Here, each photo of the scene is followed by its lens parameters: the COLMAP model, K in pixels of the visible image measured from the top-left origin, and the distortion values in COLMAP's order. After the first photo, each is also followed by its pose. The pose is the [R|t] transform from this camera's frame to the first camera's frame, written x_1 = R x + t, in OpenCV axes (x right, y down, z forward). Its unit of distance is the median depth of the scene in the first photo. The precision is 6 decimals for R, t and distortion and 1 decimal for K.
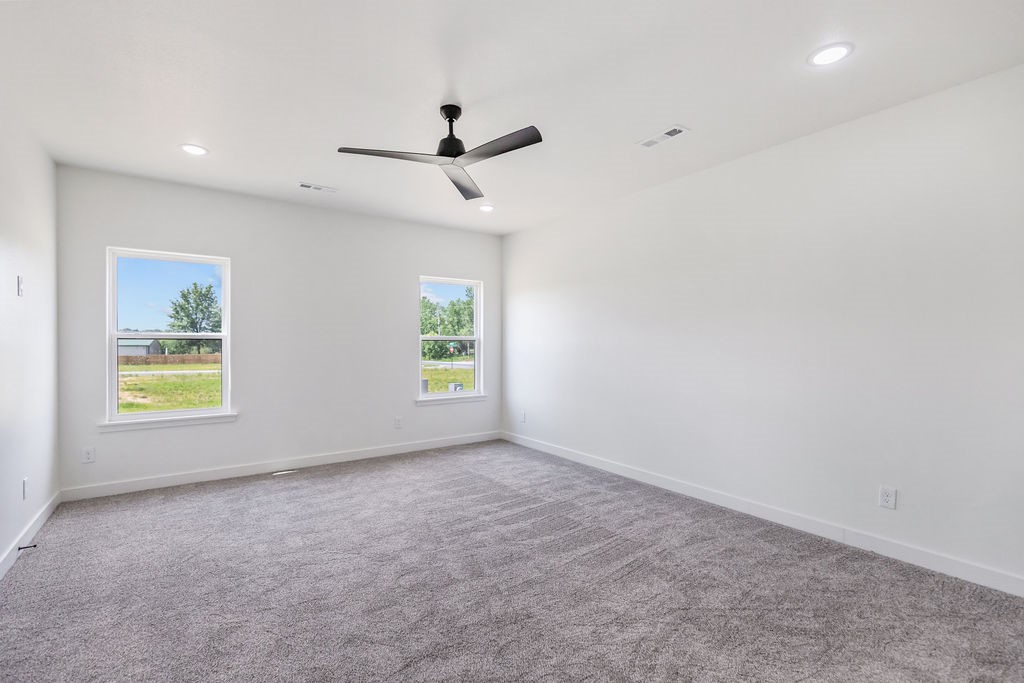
lens RADIAL K [[467.7, 0, 512.4], [0, 467.7, 345.4], [0, 0, 1]] dist [0.008906, -0.000512]
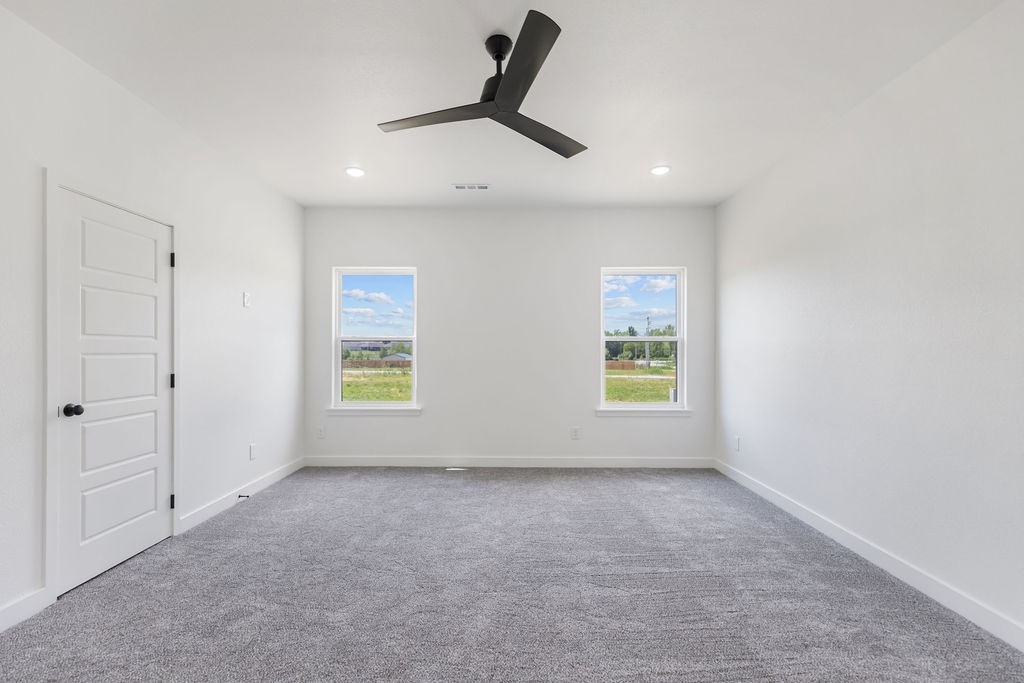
lens RADIAL K [[470.7, 0, 512.6], [0, 470.7, 351.9], [0, 0, 1]] dist [0.007210, -0.000472]
pose [[0.808425, 0.003584, -0.588589, 0.253443], [-0.004875, 0.999988, -0.000606, 0.013581], [0.588579, 0.003360, 0.808433, 0.260986]]
